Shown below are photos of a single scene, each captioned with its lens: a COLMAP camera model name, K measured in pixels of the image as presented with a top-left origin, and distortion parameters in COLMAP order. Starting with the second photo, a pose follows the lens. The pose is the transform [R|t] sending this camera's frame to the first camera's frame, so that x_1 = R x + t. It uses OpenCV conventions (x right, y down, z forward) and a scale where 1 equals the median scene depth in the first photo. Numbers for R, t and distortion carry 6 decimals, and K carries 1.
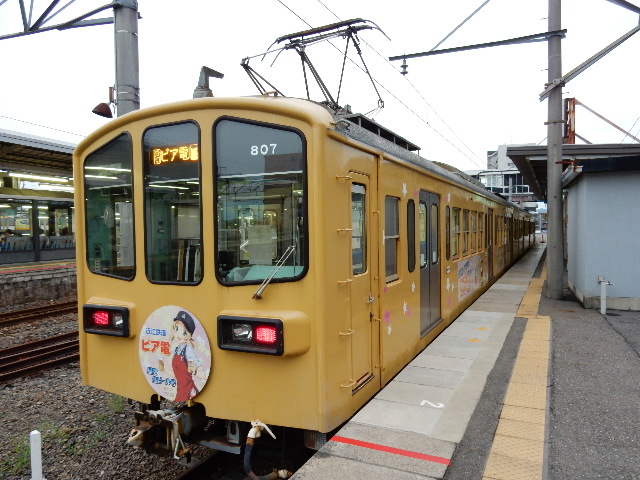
lens RADIAL K [[471.0, 0, 322.0], [0, 471.0, 238.4], [0, 0, 1]] dist [-0.030866, 0.005592]
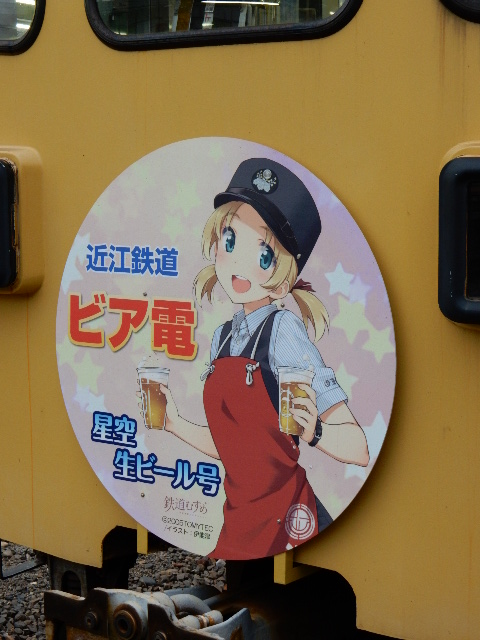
lens RADIAL K [[1310.7, 0, 238.8], [0, 1310.7, 320.8], [0, 0, 1]] dist [-0.076294, 0.000000]
pose [[0.985796, 0.033311, -0.164608, -0.202198], [-0.015844, 0.994207, 0.106309, 0.165336], [0.167196, -0.102191, 0.980613, 0.388249]]
